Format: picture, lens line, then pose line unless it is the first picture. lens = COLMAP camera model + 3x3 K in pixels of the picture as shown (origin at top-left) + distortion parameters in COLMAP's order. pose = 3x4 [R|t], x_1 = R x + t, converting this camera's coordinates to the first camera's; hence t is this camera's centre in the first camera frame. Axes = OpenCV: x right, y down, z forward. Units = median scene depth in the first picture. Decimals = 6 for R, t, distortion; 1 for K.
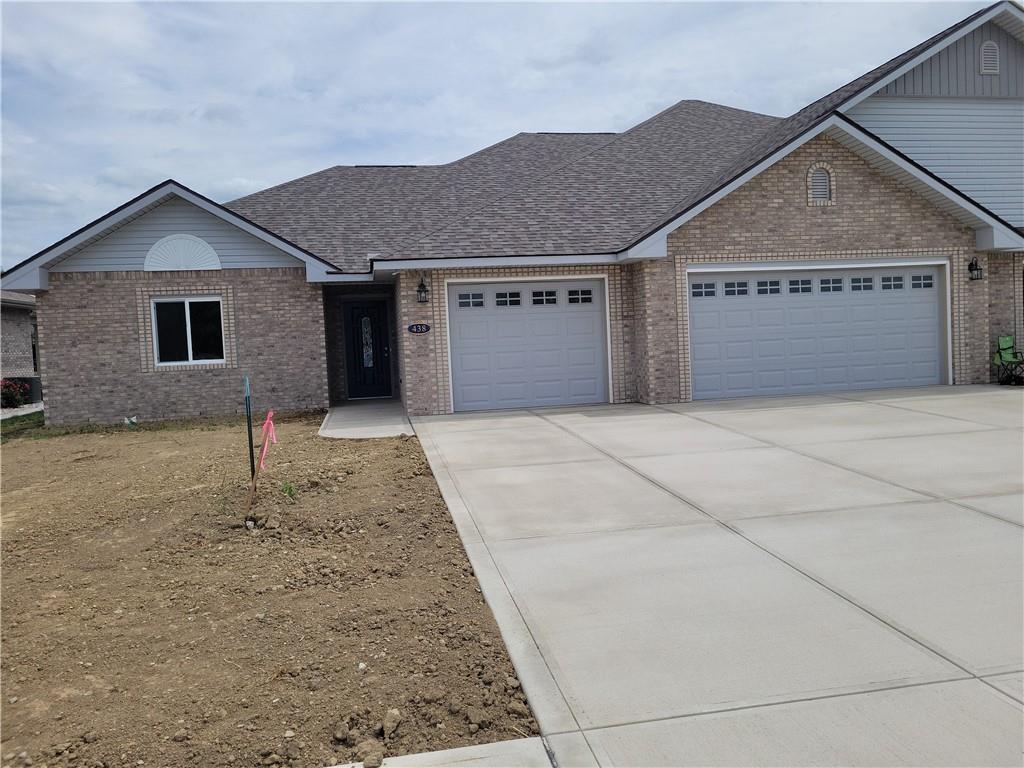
lens RADIAL K [[771.3, 0, 514.6], [0, 771.3, 380.8], [0, 0, 1]] dist [0.034458, 0.000516]
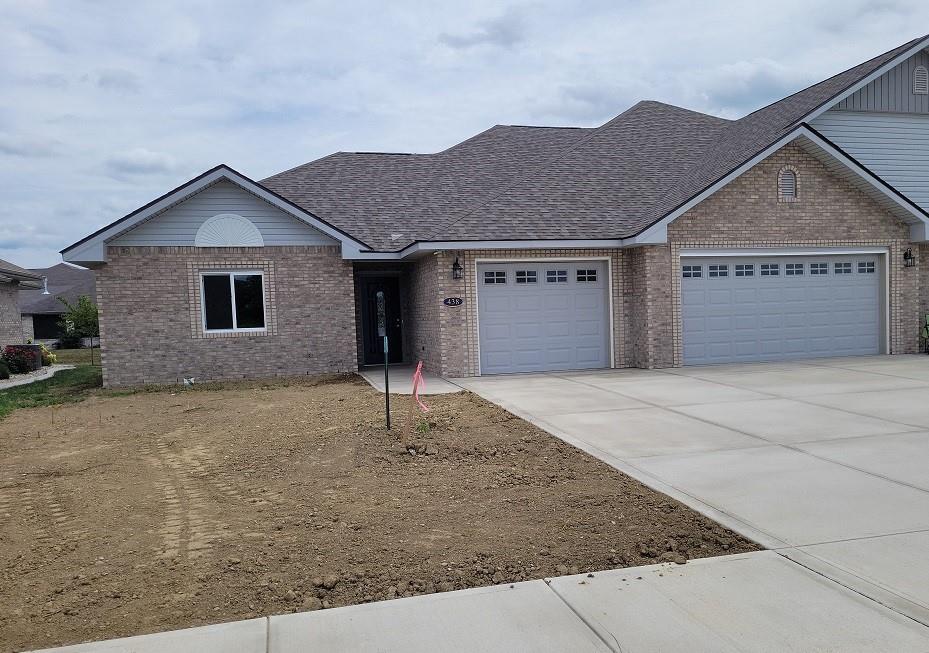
lens RADIAL K [[782.4, 0, 464.7], [0, 782.4, 371.2], [0, 0, 1]] dist [0.038750, 0.005979]
pose [[0.995540, 0.004180, 0.094248, -0.202741], [-0.005268, 0.999922, 0.011296, 0.020930], [-0.094194, -0.011742, 0.995485, -0.148891]]
